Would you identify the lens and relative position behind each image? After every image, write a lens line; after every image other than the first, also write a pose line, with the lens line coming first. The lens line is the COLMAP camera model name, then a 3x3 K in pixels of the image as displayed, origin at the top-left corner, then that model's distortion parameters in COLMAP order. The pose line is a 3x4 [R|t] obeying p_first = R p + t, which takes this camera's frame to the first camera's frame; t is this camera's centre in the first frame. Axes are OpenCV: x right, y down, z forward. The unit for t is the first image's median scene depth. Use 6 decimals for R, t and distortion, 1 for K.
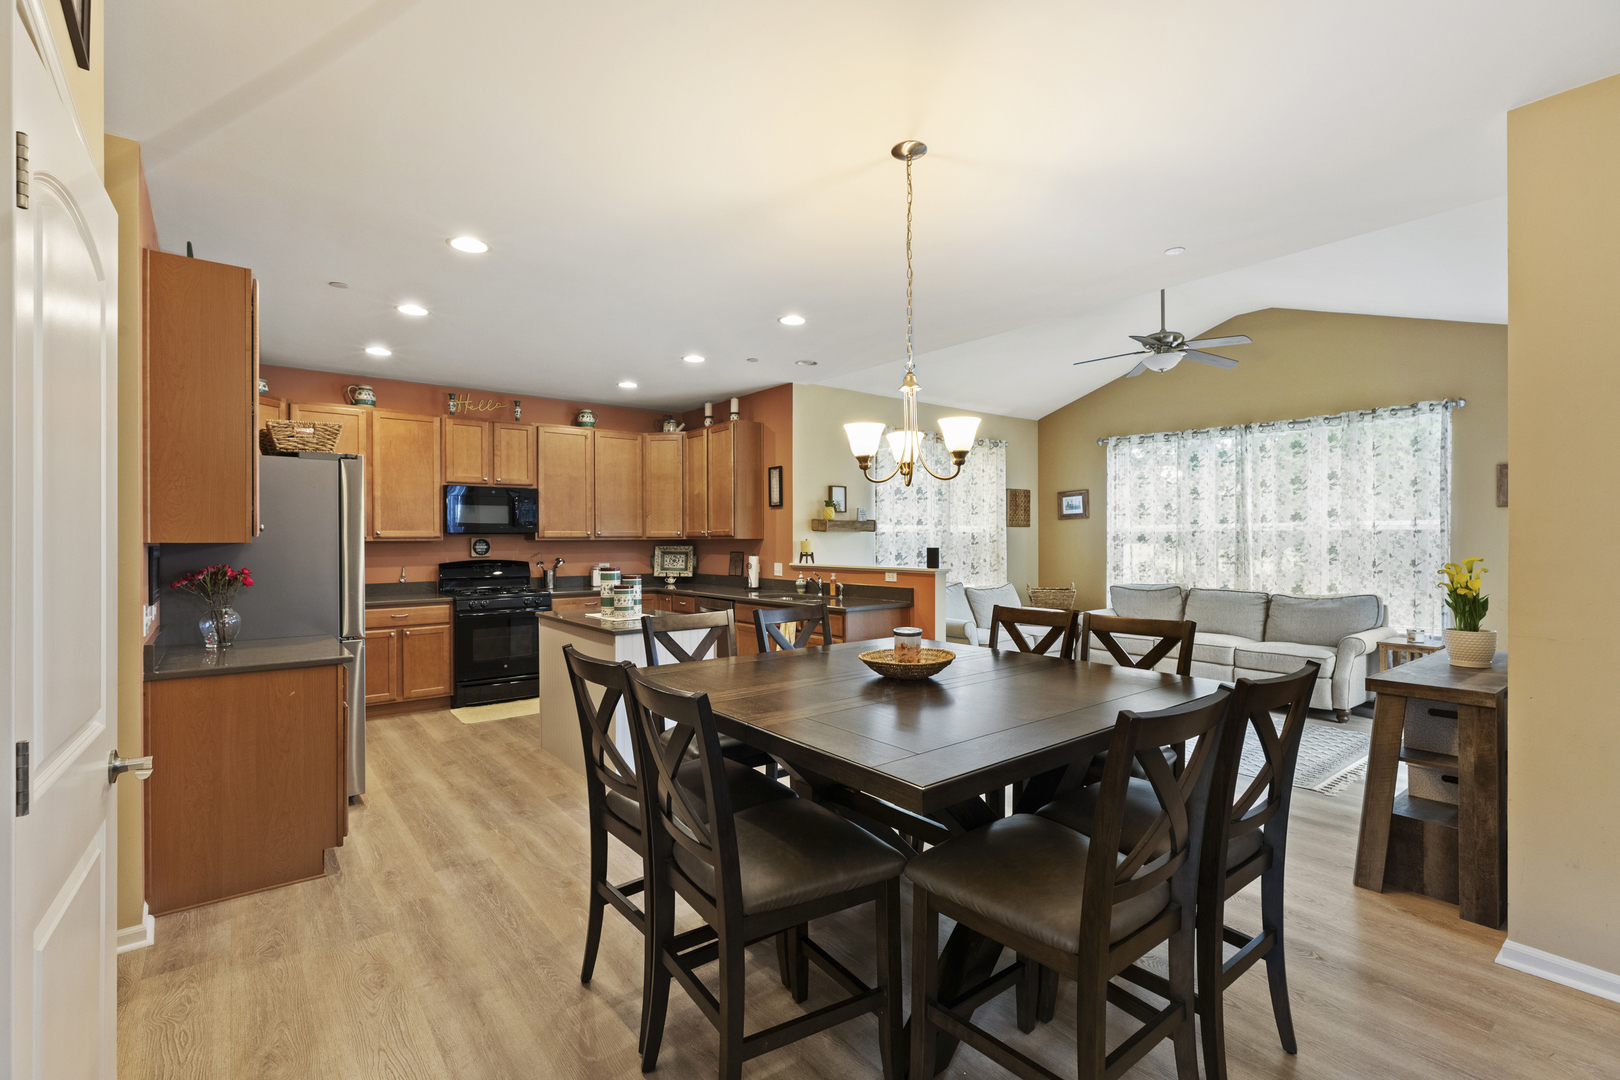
lens RADIAL K [[748.7, 0, 806.1], [0, 748.7, 537.4], [0, 0, 1]] dist [0.003461, 0.000138]
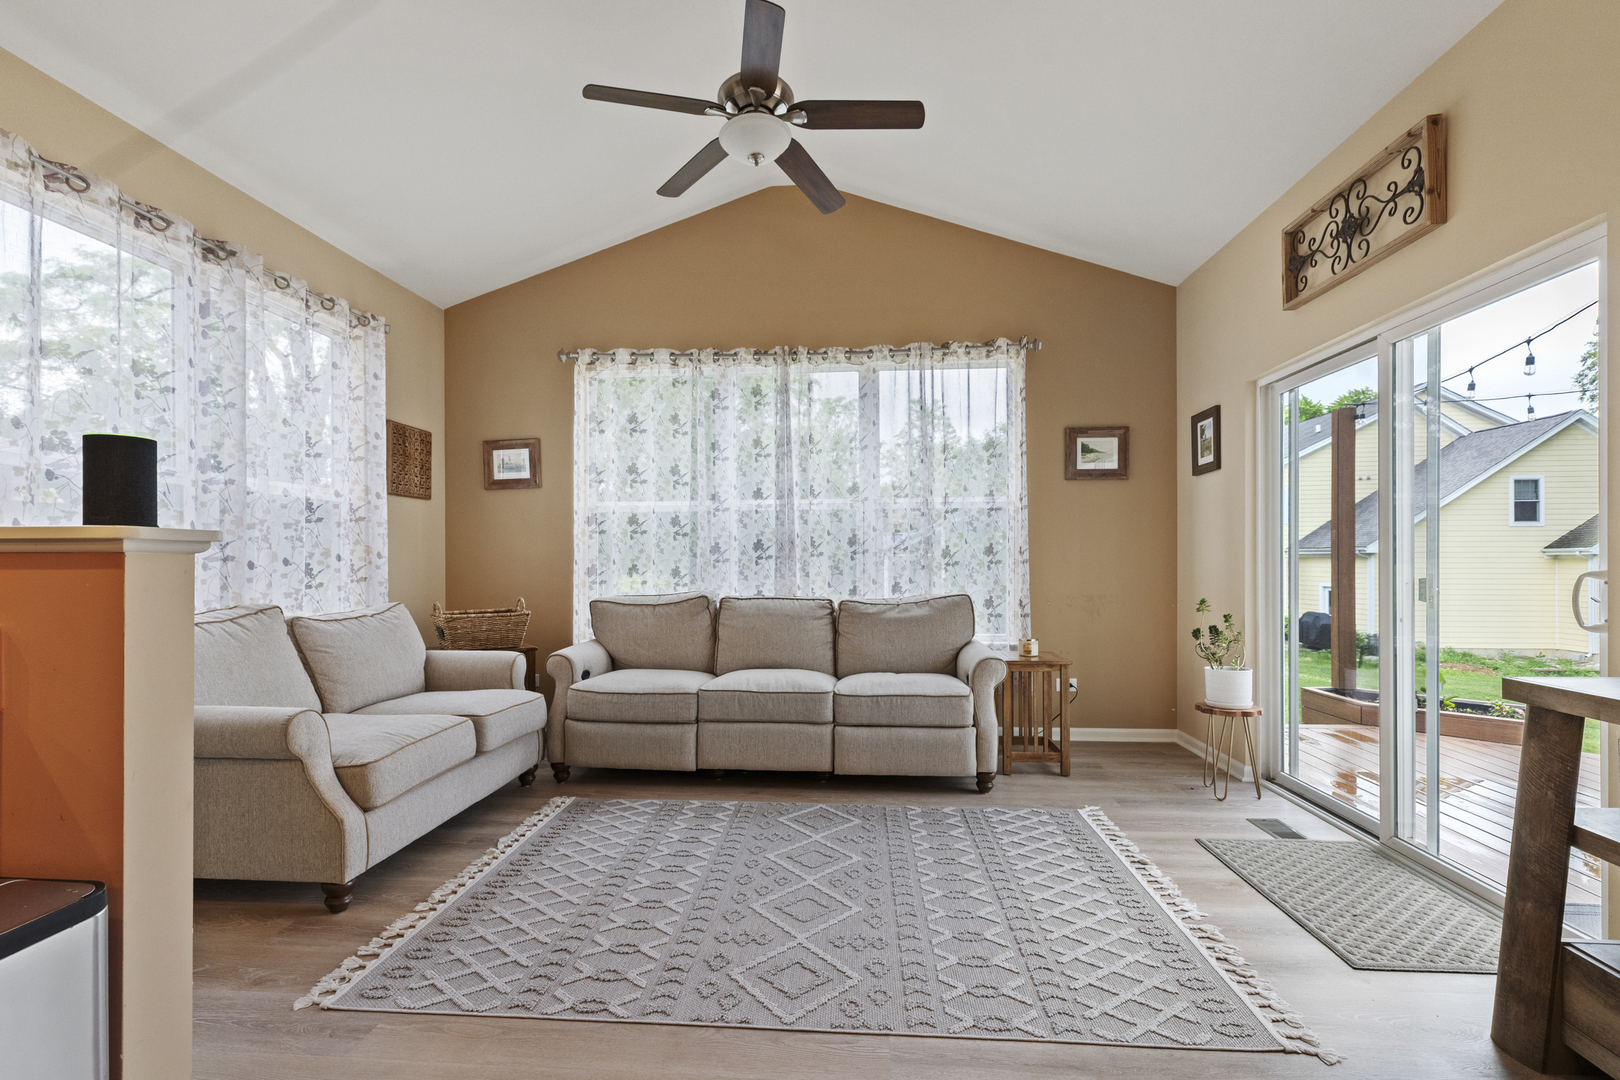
lens RADIAL K [[748.7, 0, 802.2], [0, 748.7, 557.5], [0, 0, 1]] dist [0.003461, 0.000138]
pose [[0.687323, 0.002705, 0.726347, 0.103283], [0.004512, 0.999958, -0.007994, 0.037259], [-0.726338, 0.008772, 0.687282, 0.494650]]
